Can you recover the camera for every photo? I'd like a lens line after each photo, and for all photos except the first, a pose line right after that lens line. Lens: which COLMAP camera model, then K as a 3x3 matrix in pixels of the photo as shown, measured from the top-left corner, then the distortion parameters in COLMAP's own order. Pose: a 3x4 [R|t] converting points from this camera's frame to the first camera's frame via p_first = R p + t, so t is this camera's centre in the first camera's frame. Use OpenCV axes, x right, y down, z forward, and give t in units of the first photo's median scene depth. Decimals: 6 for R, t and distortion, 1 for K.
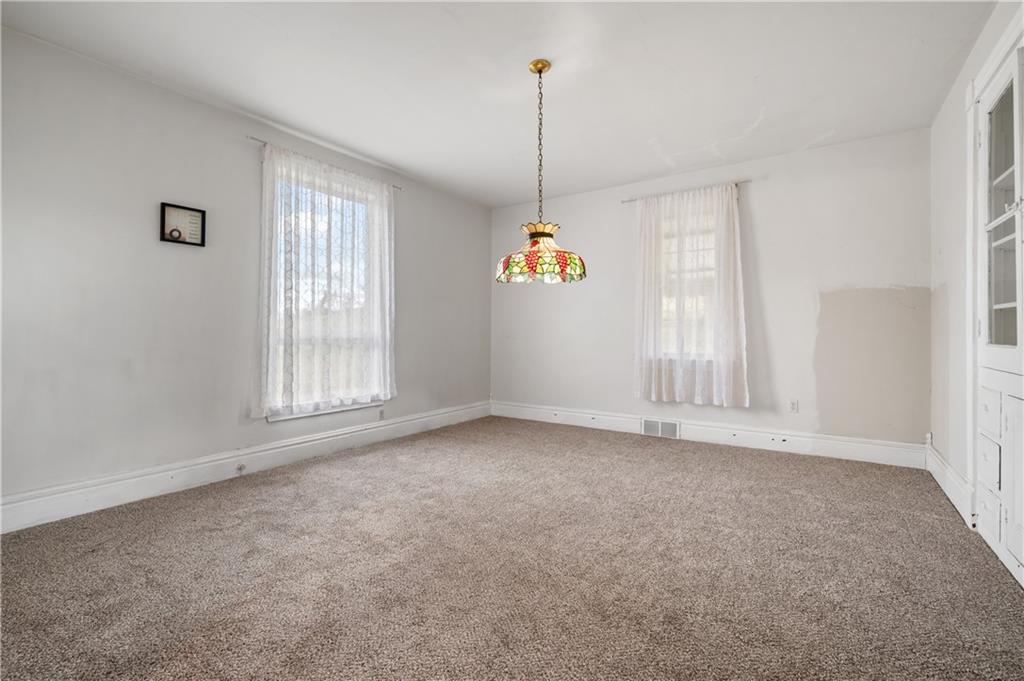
lens RADIAL K [[442.8, 0, 509.9], [0, 442.8, 336.6], [0, 0, 1]] dist [0.000324, 0.000173]
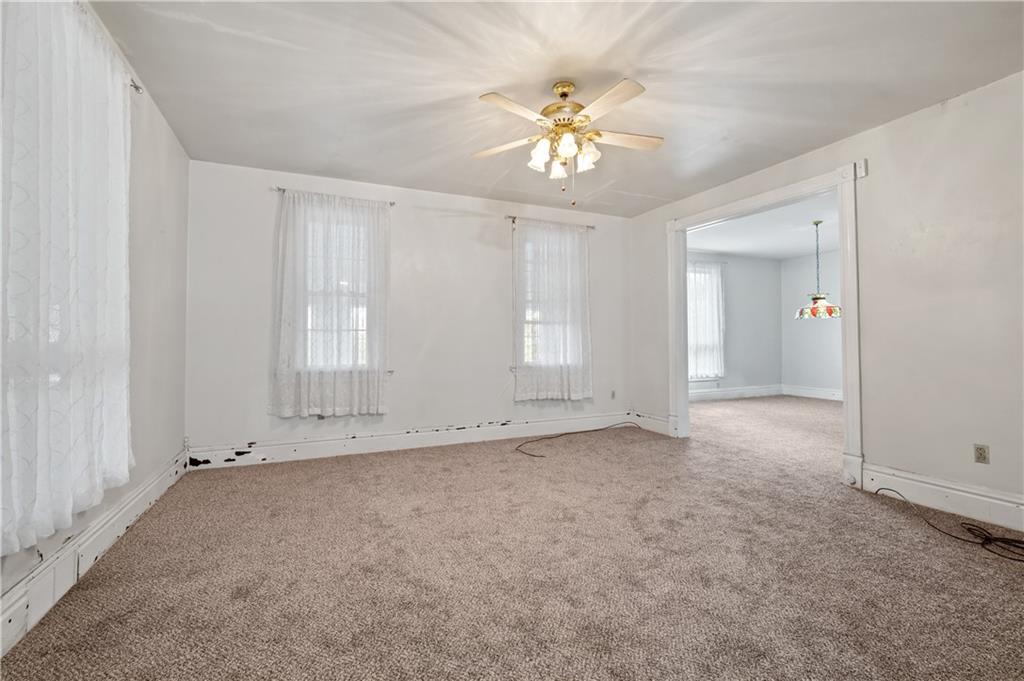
lens RADIAL K [[442.8, 0, 516.1], [0, 442.8, 336.4], [0, 0, 1]] dist [0.000324, 0.000173]
pose [[0.856085, -0.014566, -0.516629, -0.086075], [0.008489, 0.999864, -0.014123, -0.016725], [0.516765, 0.007705, 0.856093, -1.725367]]
